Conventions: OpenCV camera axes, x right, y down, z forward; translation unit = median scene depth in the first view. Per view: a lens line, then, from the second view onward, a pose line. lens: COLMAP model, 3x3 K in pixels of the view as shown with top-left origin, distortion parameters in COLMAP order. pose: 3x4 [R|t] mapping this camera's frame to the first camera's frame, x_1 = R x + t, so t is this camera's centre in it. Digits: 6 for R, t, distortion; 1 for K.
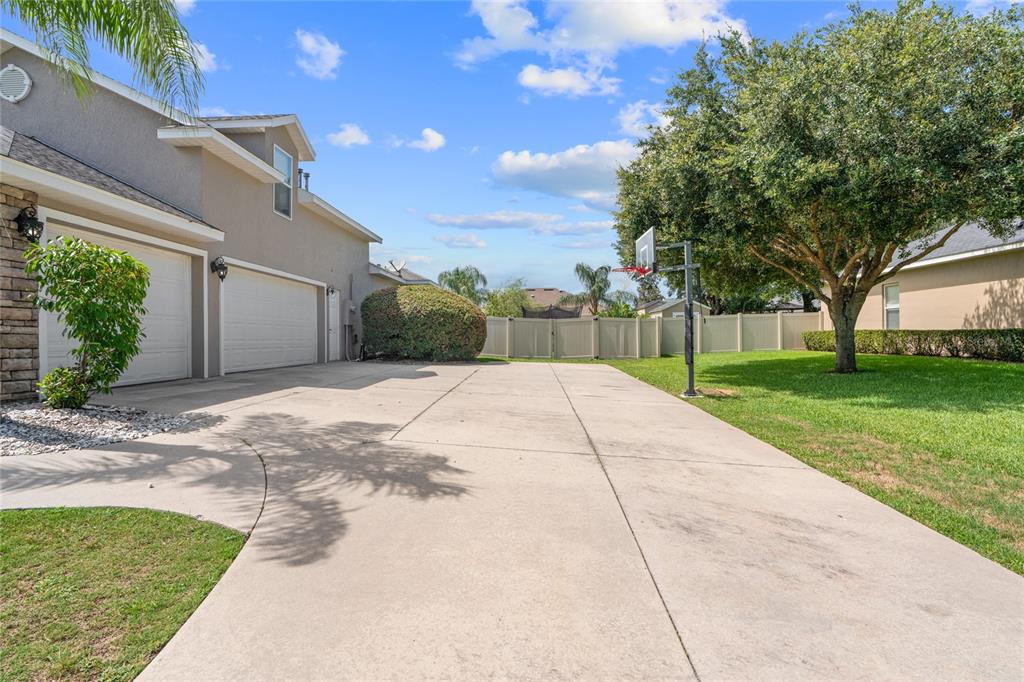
lens RADIAL K [[530.5, 0, 498.3], [0, 530.5, 337.3], [0, 0, 1]] dist [0.000460, 0.000097]
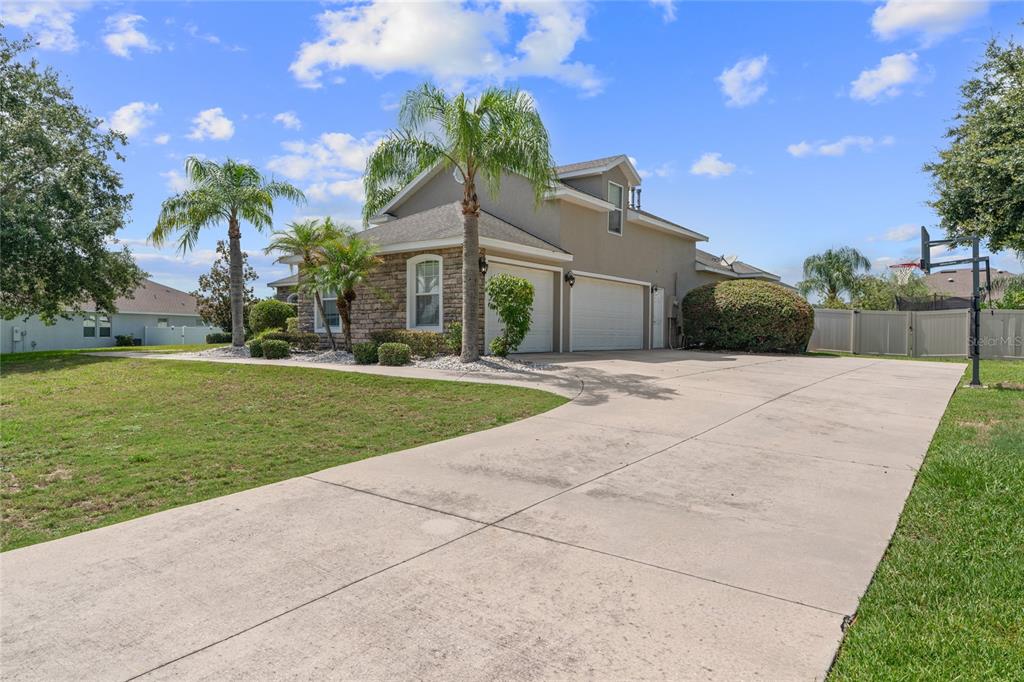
lens RADIAL K [[627.5, 0, 512.0], [0, 627.5, 341.0], [0, 0, 1]] dist [-0.000702, 0.000666]
pose [[0.832500, 0.020223, -0.553656, 0.255280], [-0.013965, 0.999782, 0.015519, 0.015170], [0.553849, -0.005188, 0.832601, -0.447521]]
